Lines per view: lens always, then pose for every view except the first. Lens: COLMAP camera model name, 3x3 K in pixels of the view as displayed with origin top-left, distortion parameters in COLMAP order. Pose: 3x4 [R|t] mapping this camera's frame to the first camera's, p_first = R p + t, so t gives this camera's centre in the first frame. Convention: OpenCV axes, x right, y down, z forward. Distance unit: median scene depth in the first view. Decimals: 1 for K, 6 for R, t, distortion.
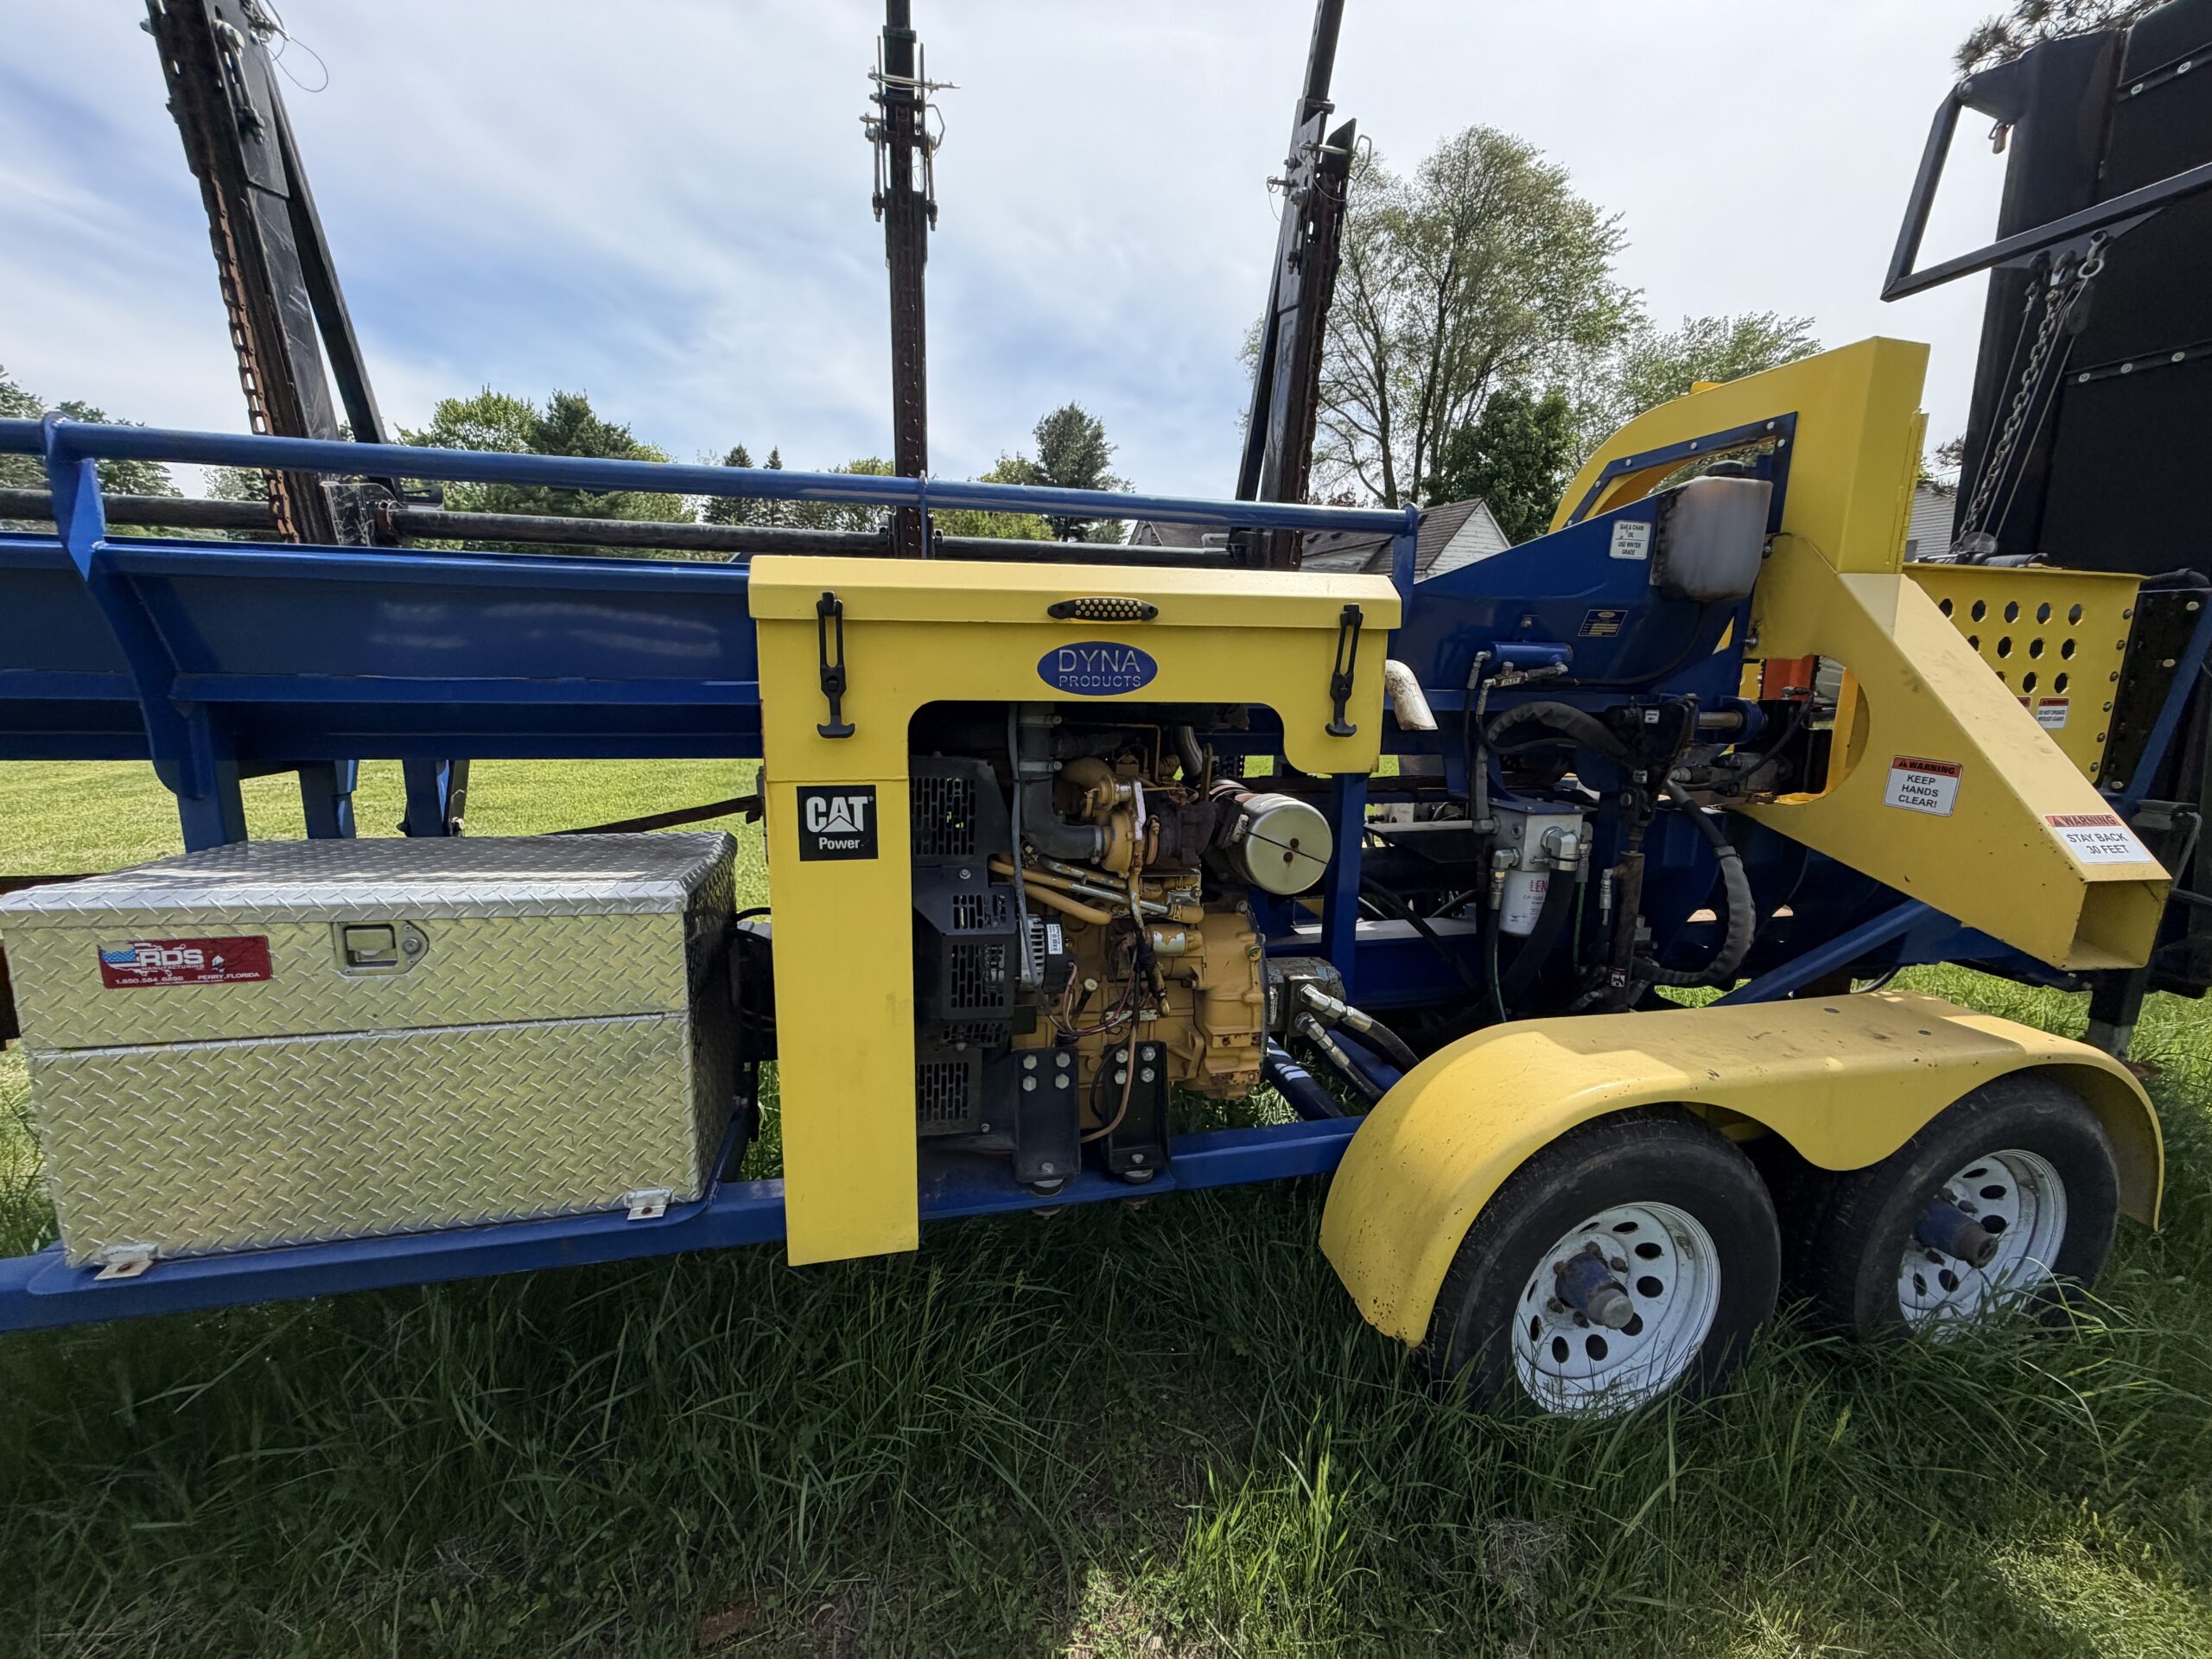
lens RADIAL K [[863.2, 0, 1106.0], [0, 863.2, 829.5], [0, 0, 1]] dist [0.000850, -0.000139]
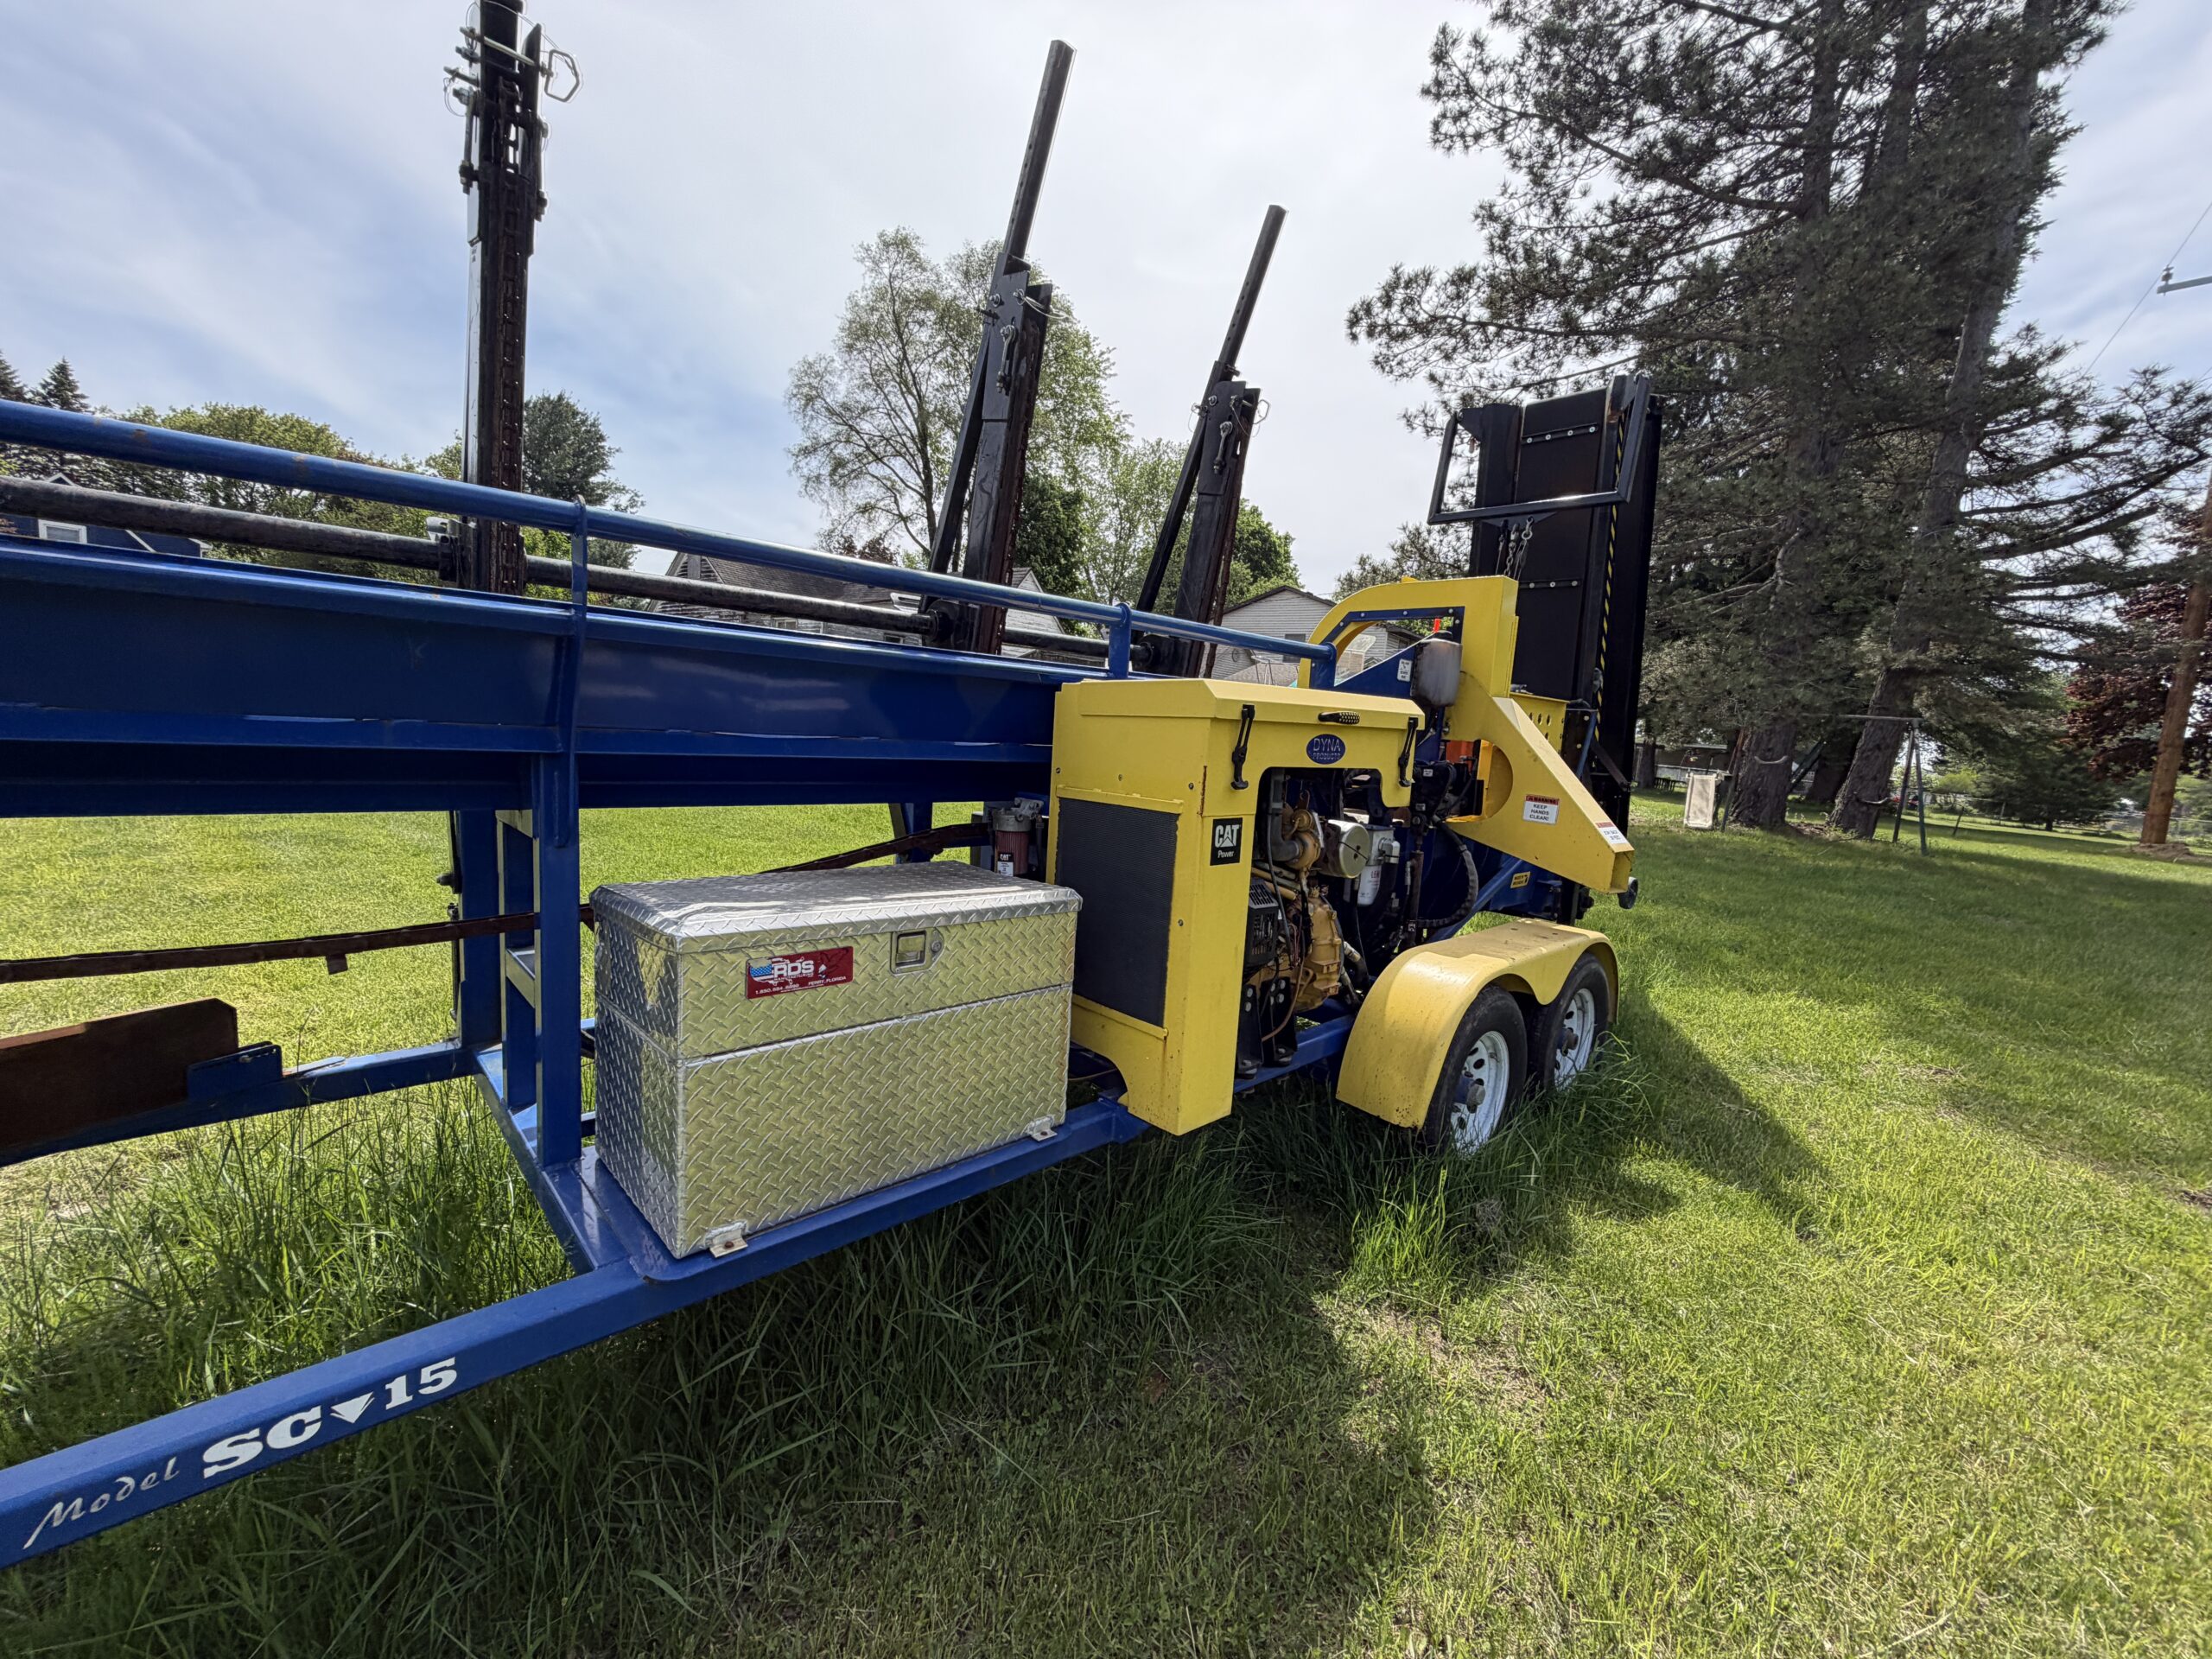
lens RADIAL K [[885.1, 0, 1095.2], [0, 885.1, 811.3], [0, 0, 1]] dist [0.000897, -0.000163]
pose [[0.866000, -0.017924, 0.499723, -0.963869], [0.051784, 0.997199, -0.053973, 0.009689], [-0.497356, 0.072618, 0.864502, -0.240469]]
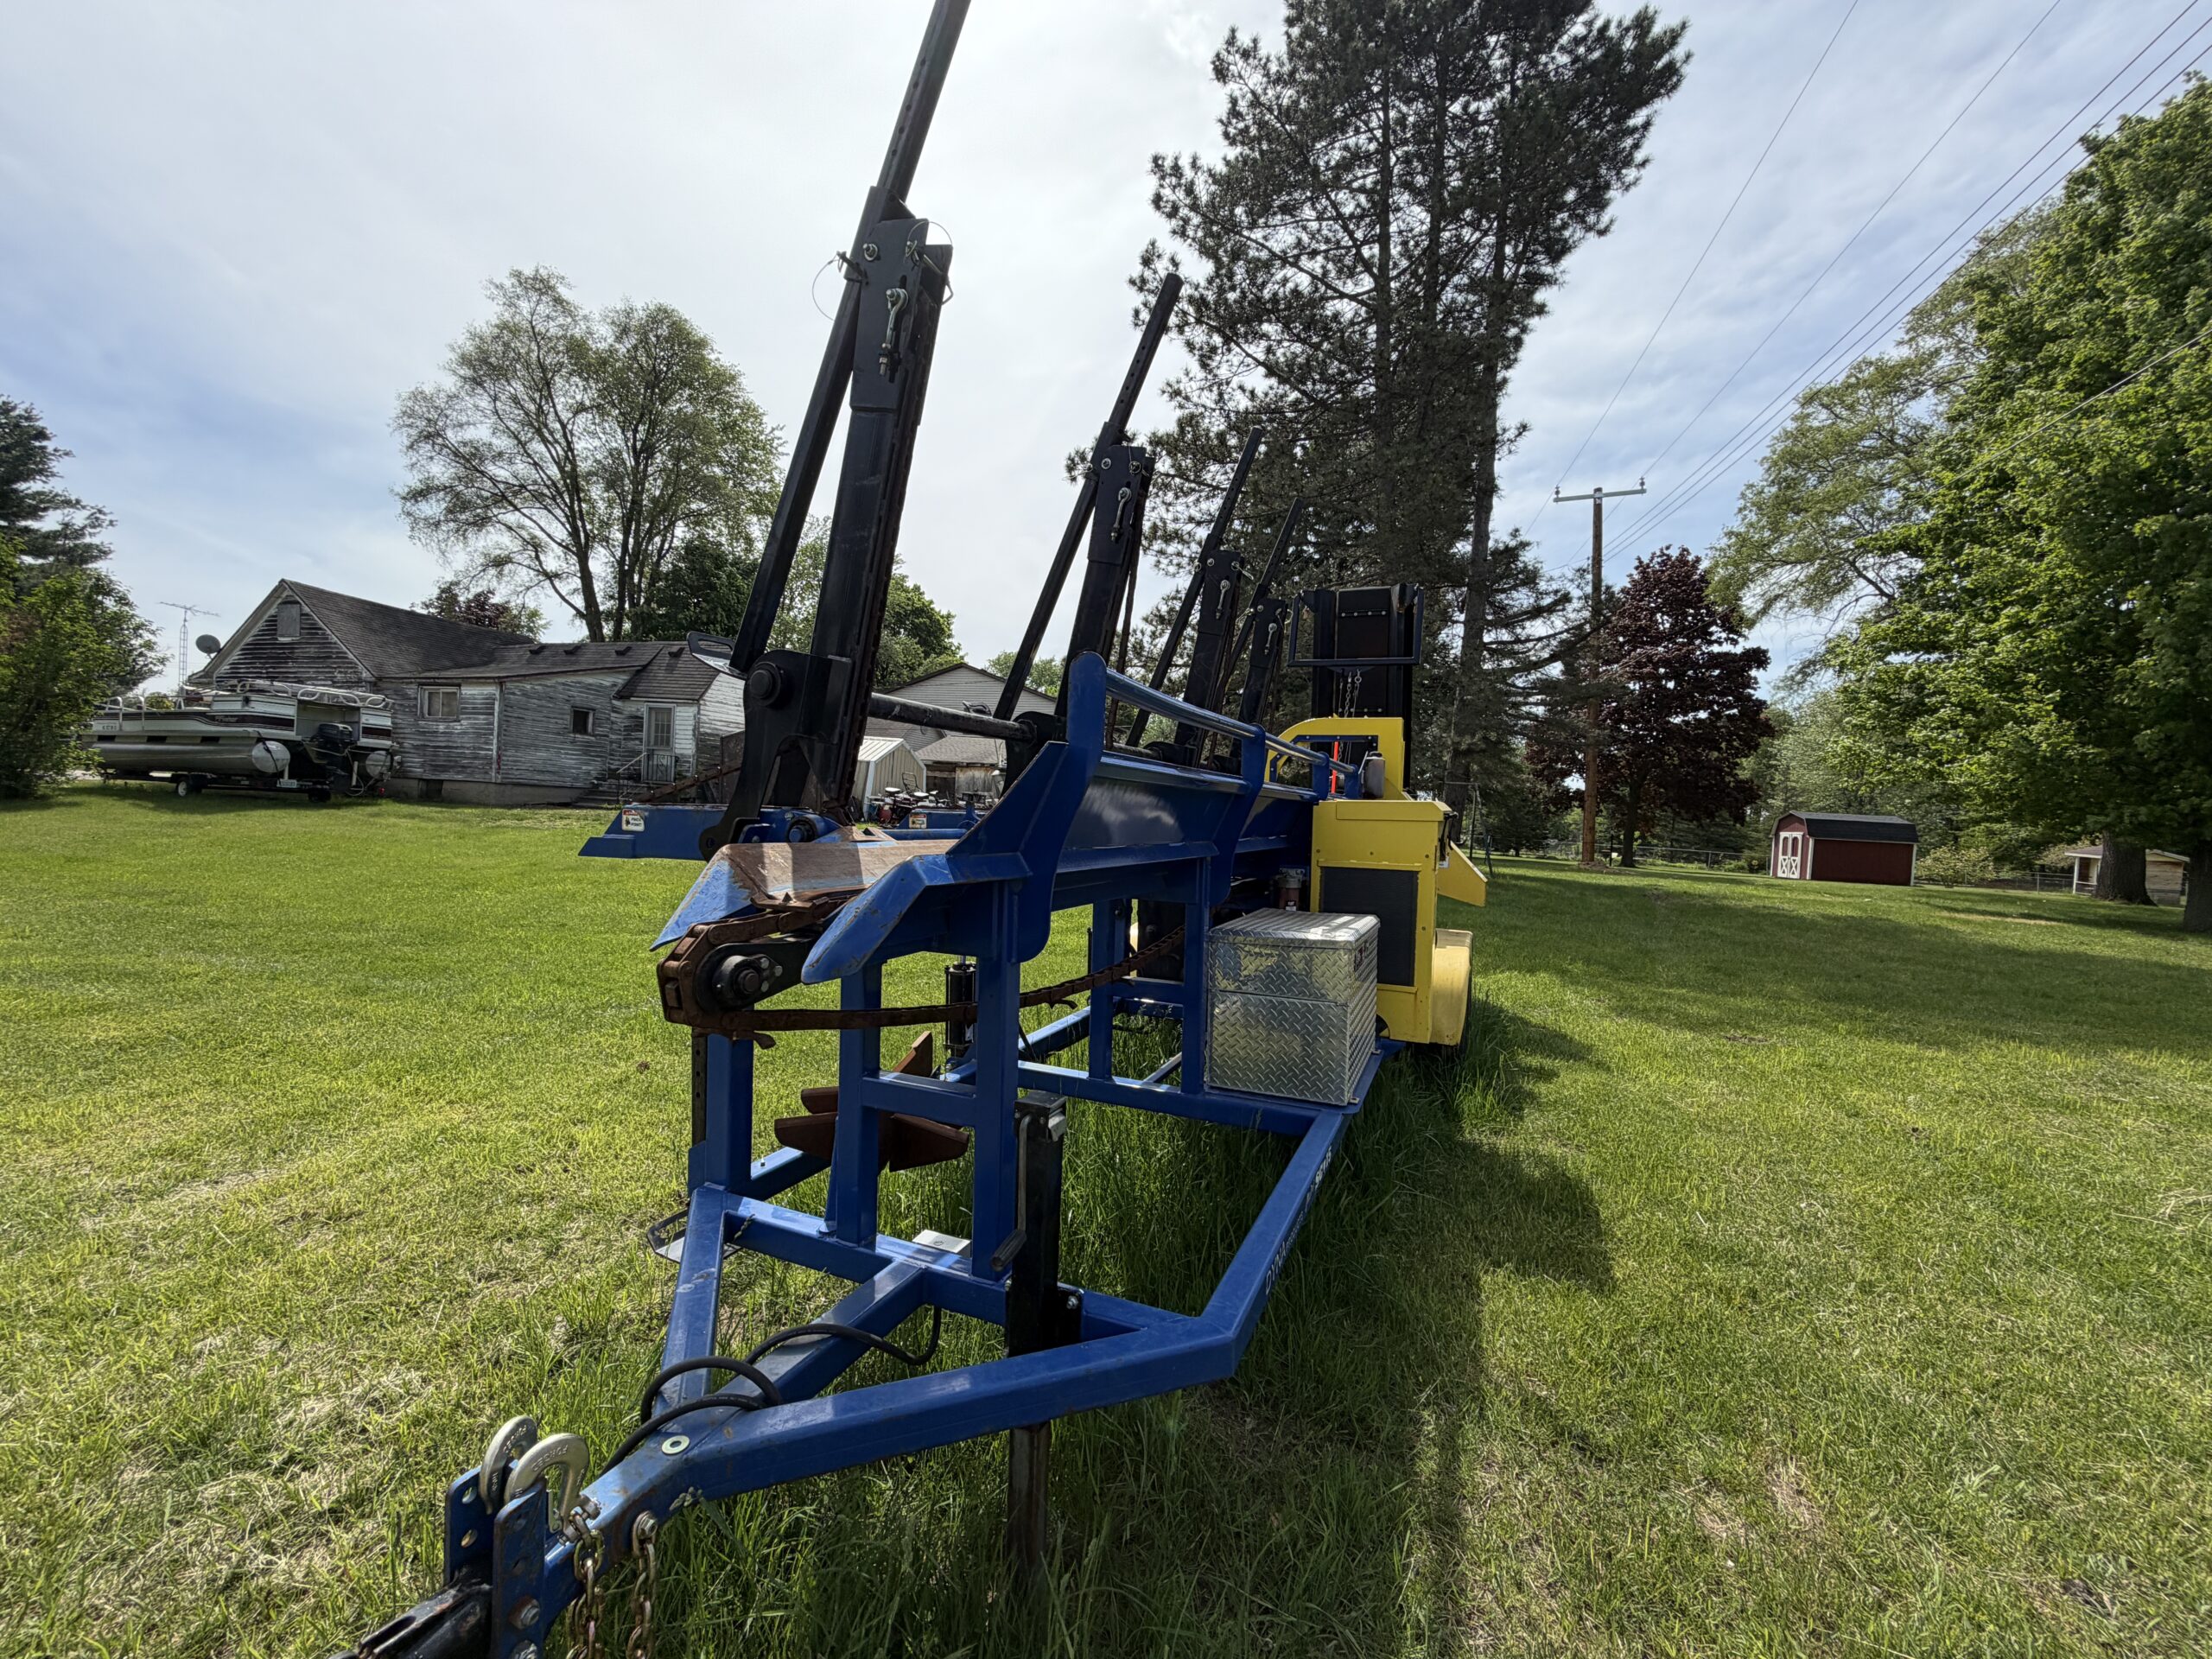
lens RADIAL K [[885.1, 0, 1095.2], [0, 885.1, 811.3], [0, 0, 1]] dist [0.000897, -0.000163]
pose [[0.602606, -0.004395, 0.798026, -2.429976], [0.128381, 0.987494, -0.091505, -0.085601], [-0.787644, 0.157593, 0.595635, -0.015305]]
